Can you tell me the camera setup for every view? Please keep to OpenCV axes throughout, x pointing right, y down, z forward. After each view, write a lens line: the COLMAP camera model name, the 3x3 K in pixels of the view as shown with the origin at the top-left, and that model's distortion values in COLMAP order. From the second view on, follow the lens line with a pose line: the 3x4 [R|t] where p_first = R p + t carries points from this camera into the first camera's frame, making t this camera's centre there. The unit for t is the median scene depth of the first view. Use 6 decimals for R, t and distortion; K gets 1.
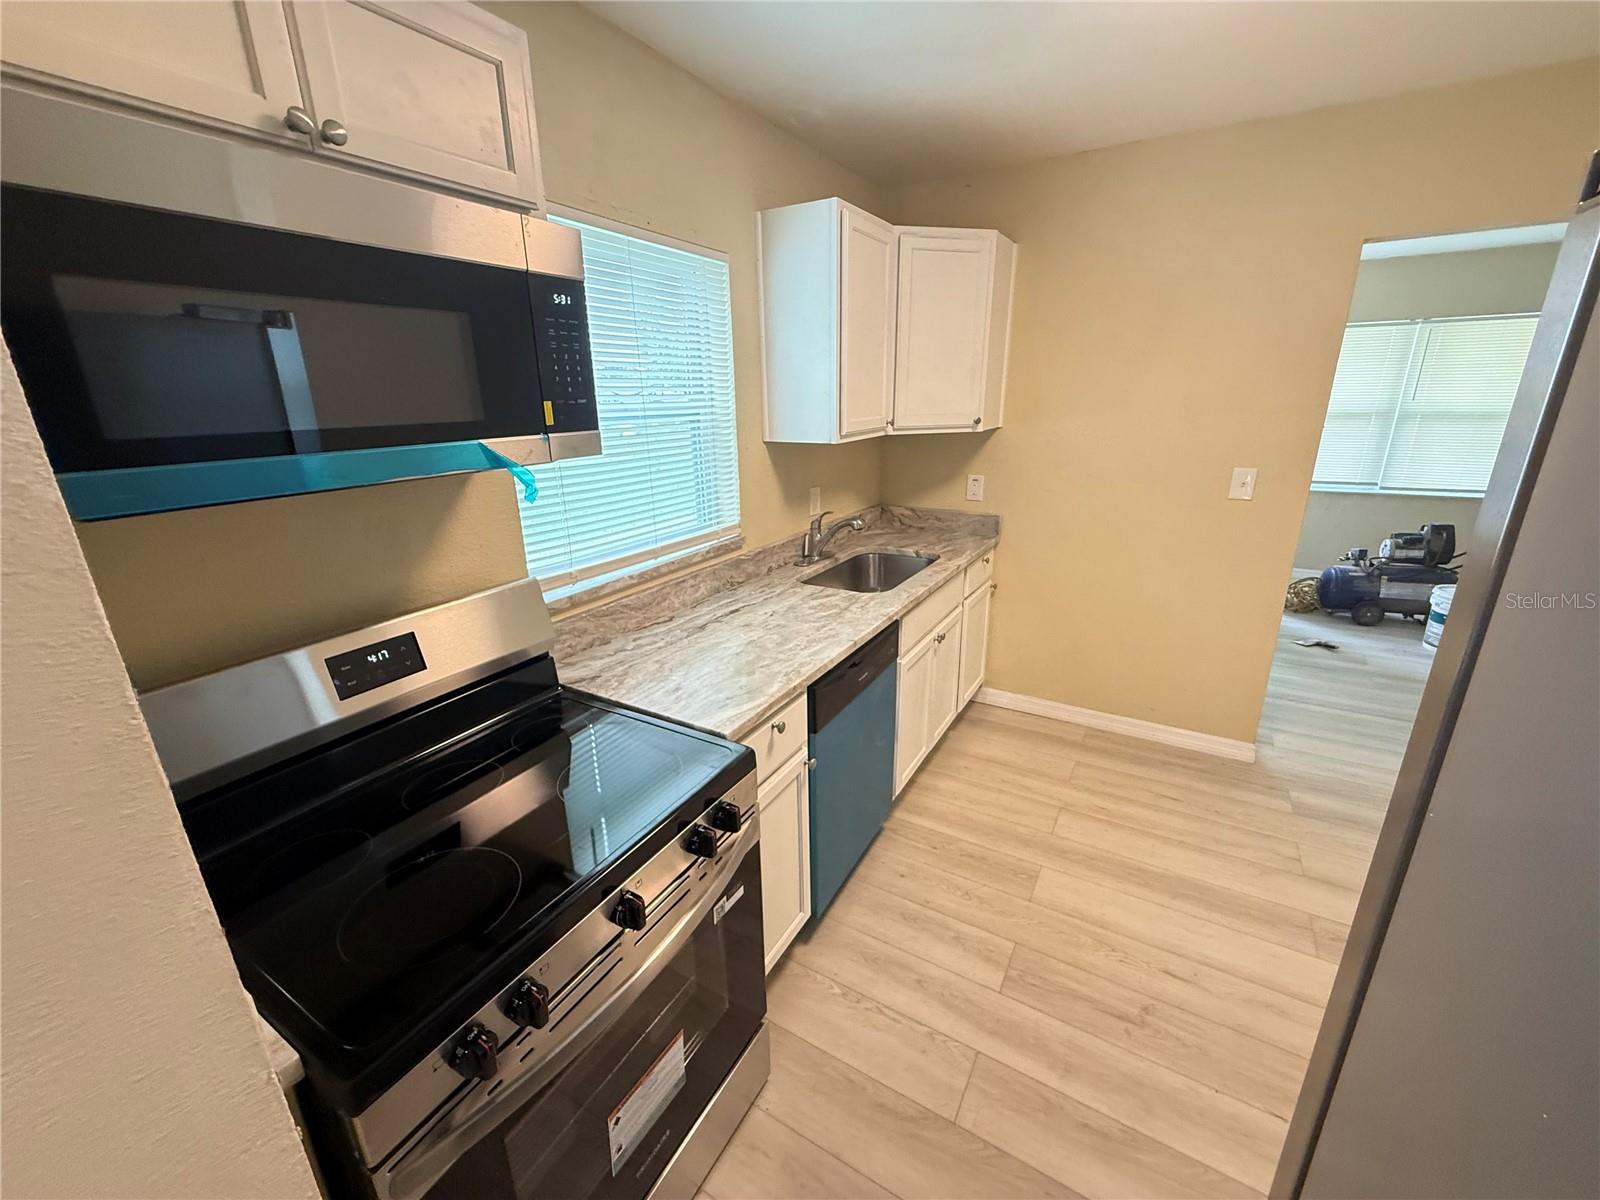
lens RADIAL K [[641.5, 0, 793.9], [0, 641.5, 595.0], [0, 0, 1]] dist [0.000404, -0.000411]
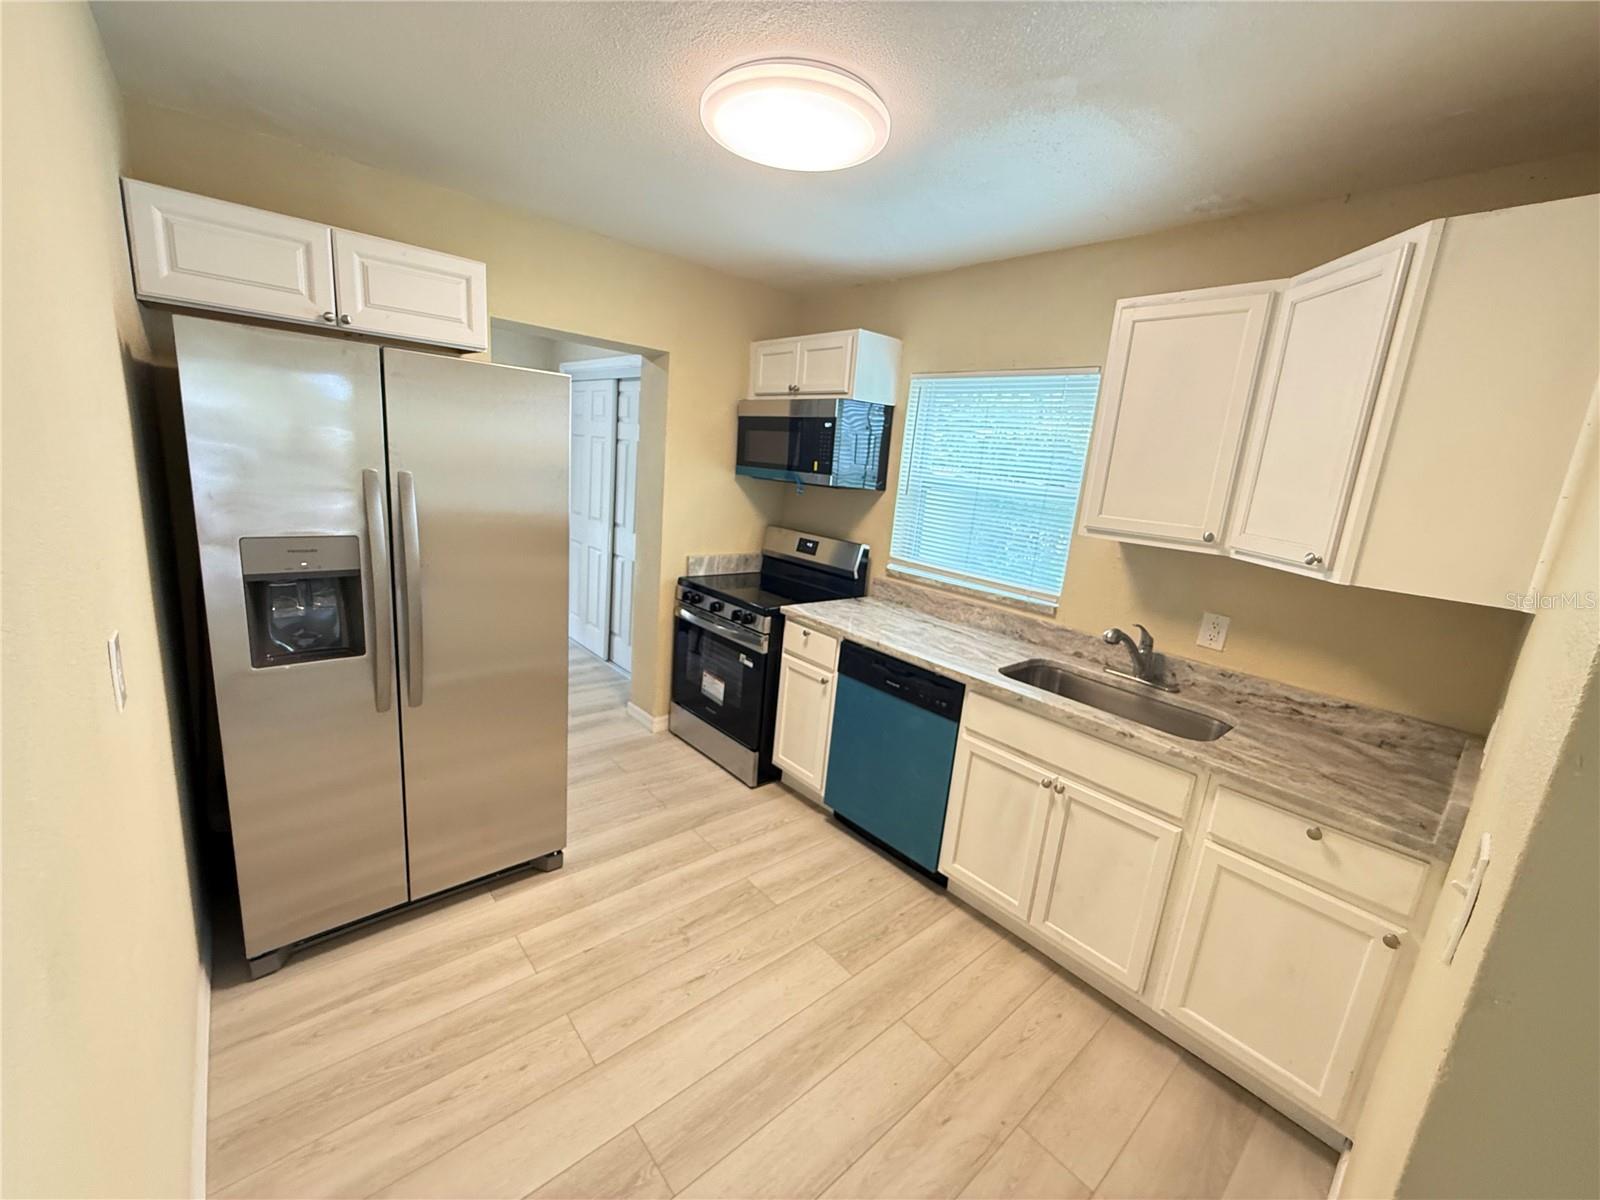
lens RADIAL K [[641.5, 0, 793.9], [0, 641.5, 595.0], [0, 0, 1]] dist [0.000404, -0.000411]
pose [[-0.311324, 0.190427, -0.931029, 1.300592], [-0.359946, 0.883090, 0.300983, -0.337378], [0.879498, 0.428824, -0.206384, 0.988652]]
